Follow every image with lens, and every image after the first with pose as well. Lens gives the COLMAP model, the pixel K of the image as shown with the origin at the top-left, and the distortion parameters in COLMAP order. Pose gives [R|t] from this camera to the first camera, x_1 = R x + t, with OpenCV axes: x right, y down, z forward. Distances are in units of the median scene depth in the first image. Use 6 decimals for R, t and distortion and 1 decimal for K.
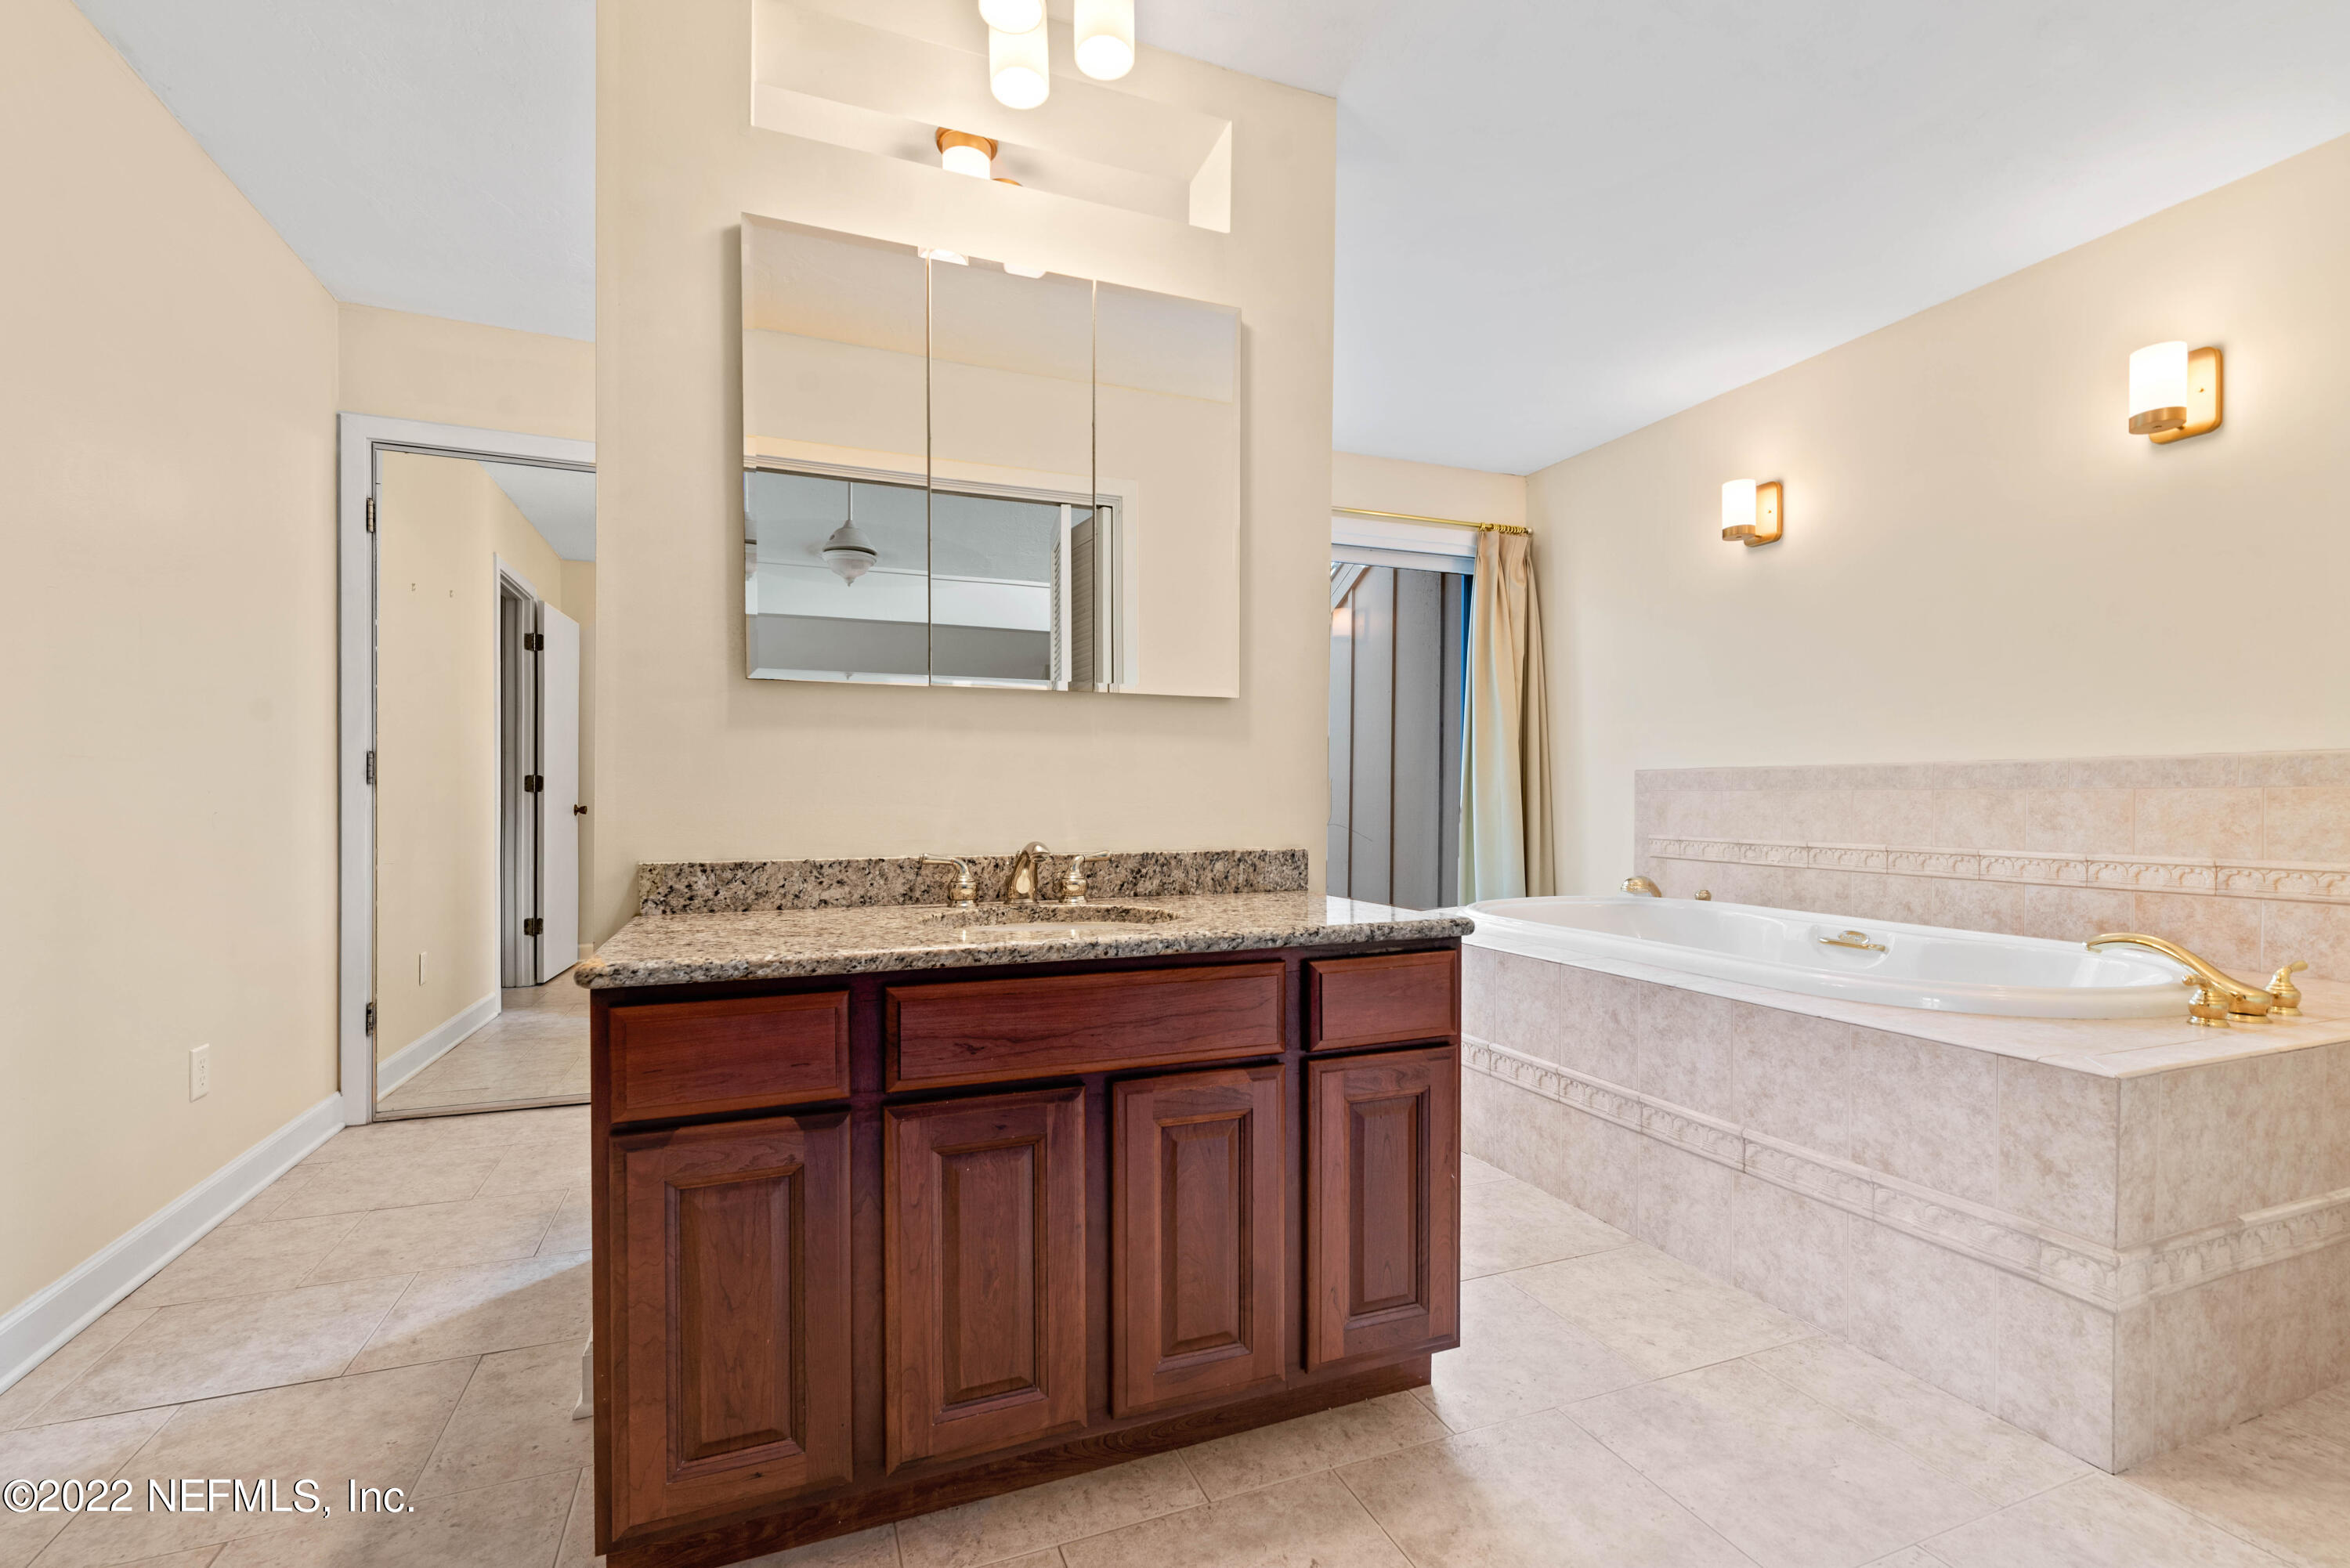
lens RADIAL K [[1007.0, 0, 1168.3], [0, 1007.0, 798.1], [0, 0, 1]] dist [0.001193, -0.000414]
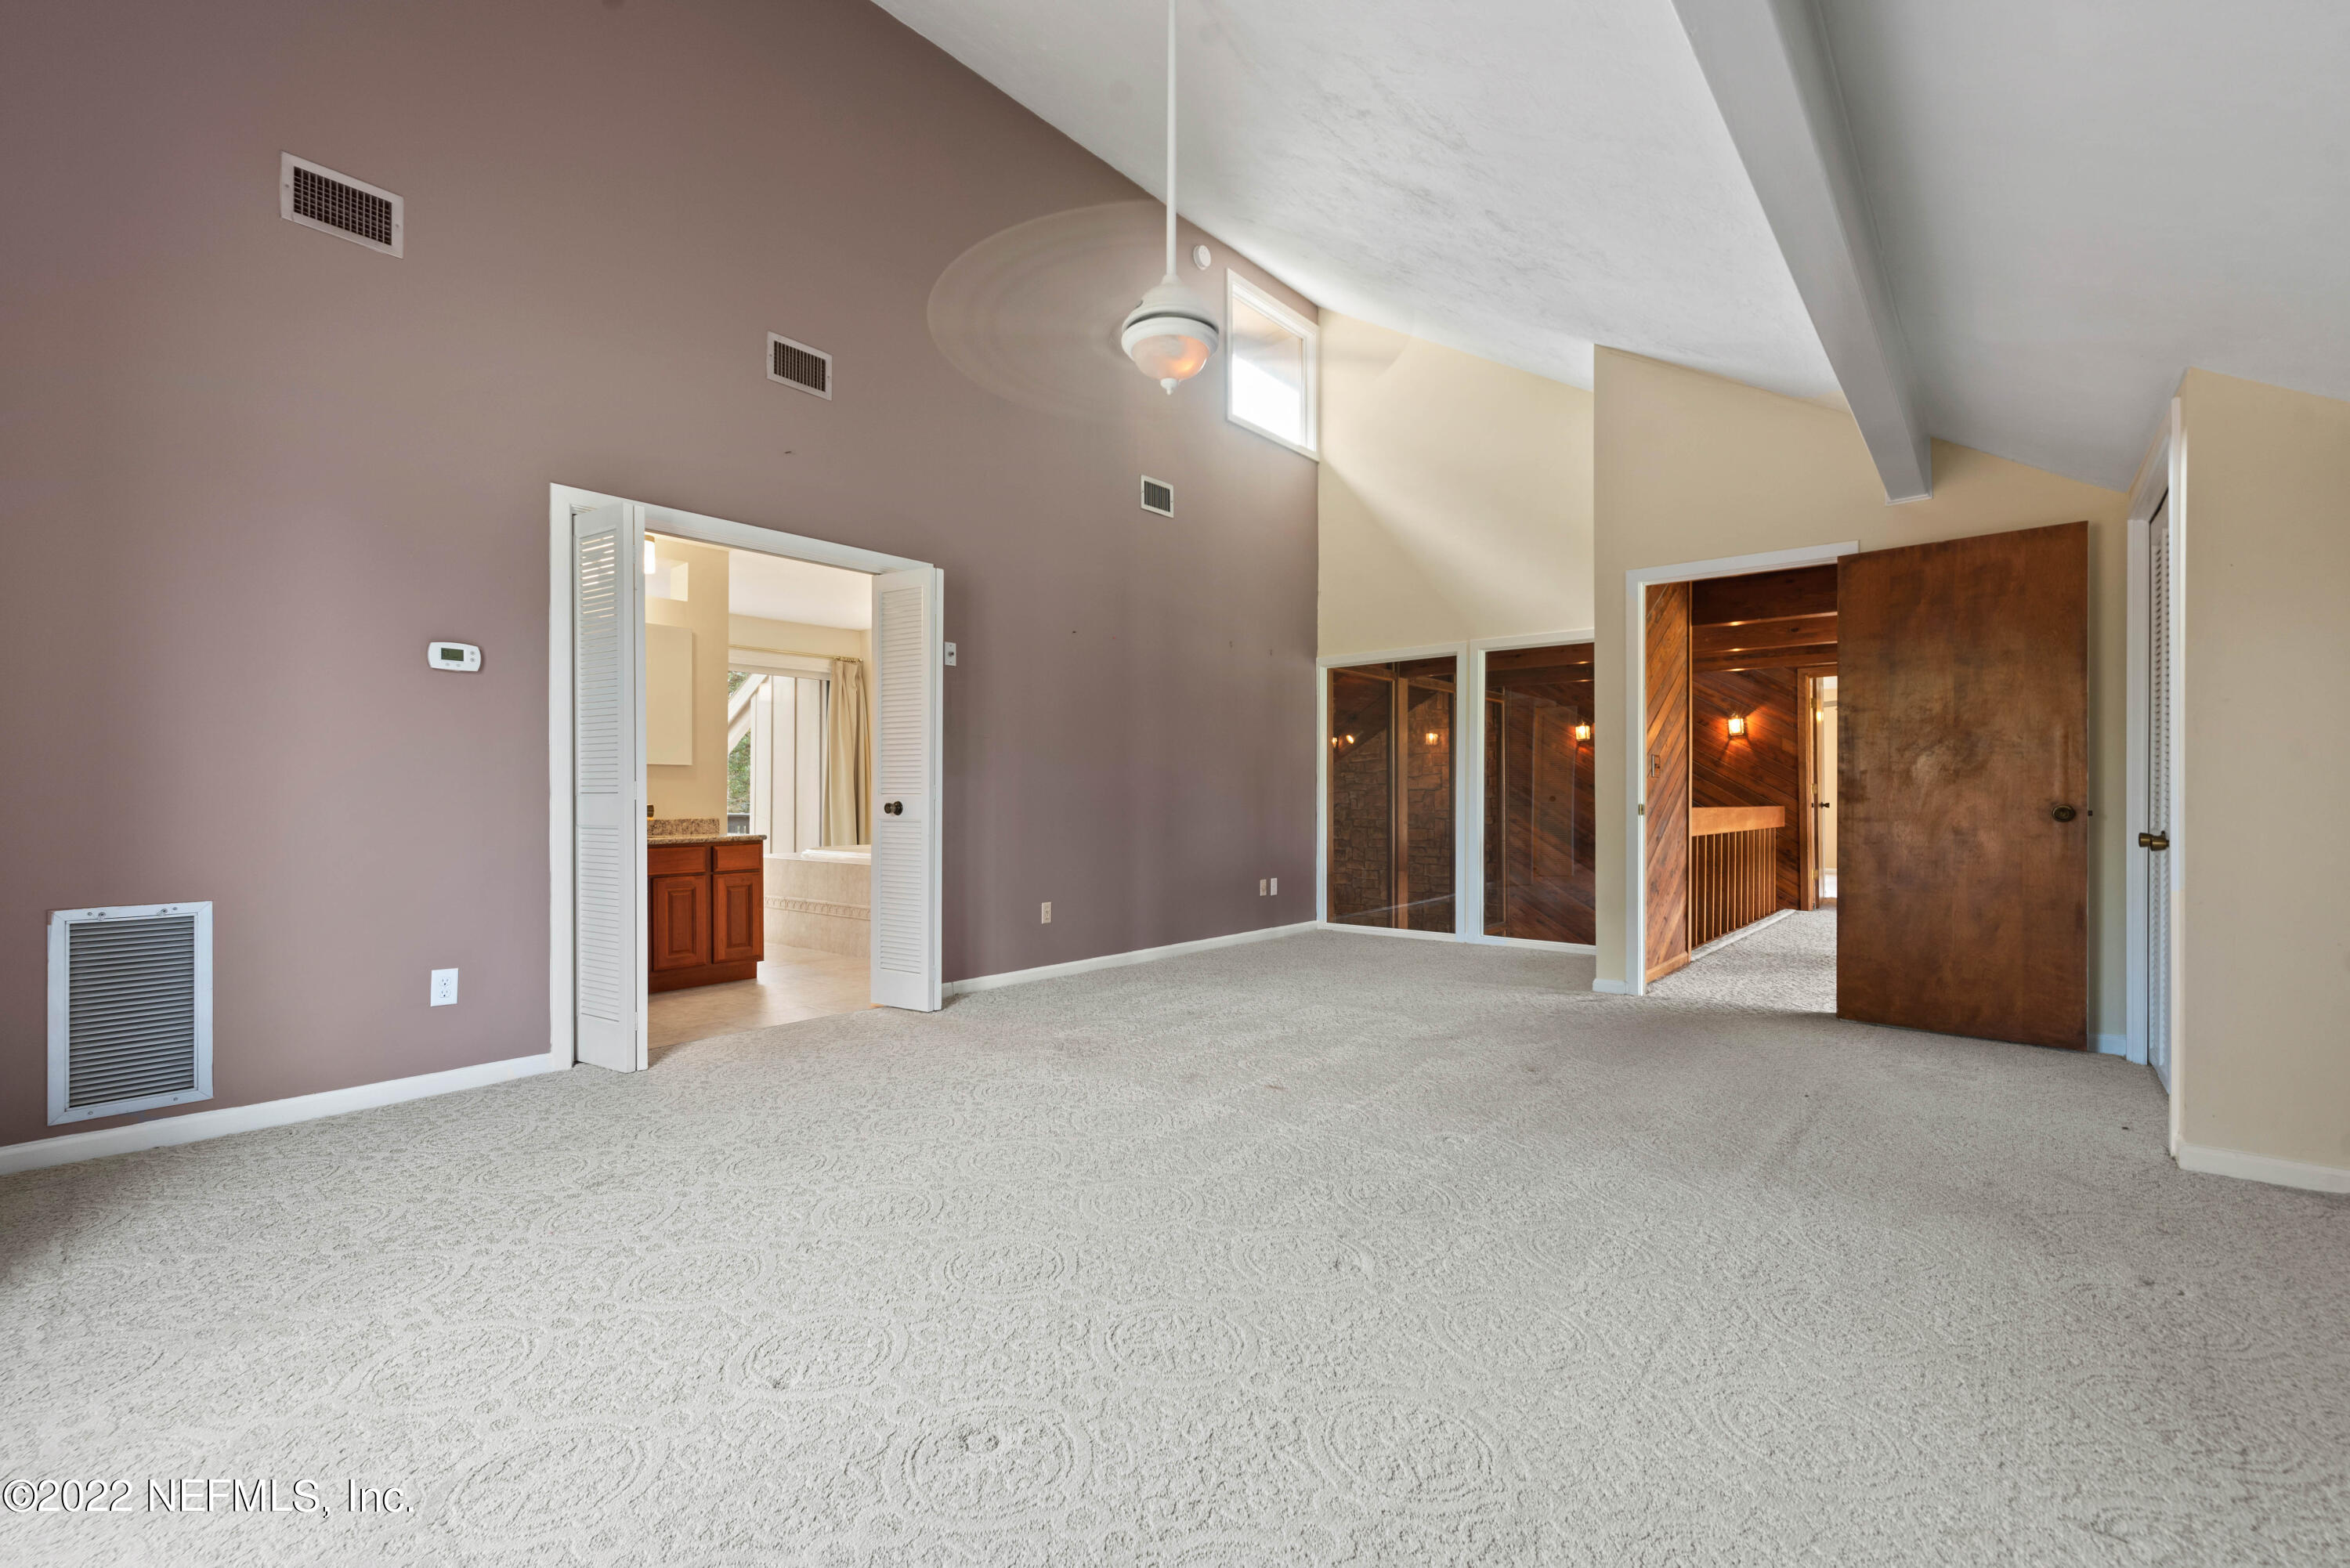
lens RADIAL K [[1007.0, 0, 1168.3], [0, 1007.0, 798.1], [0, 0, 1]] dist [0.001193, -0.000414]
pose [[0.875903, -0.006073, 0.482449, -0.154415], [0.006575, 0.999978, 0.000652, 0.001473], [-0.482443, 0.002601, 0.875924, -2.653598]]
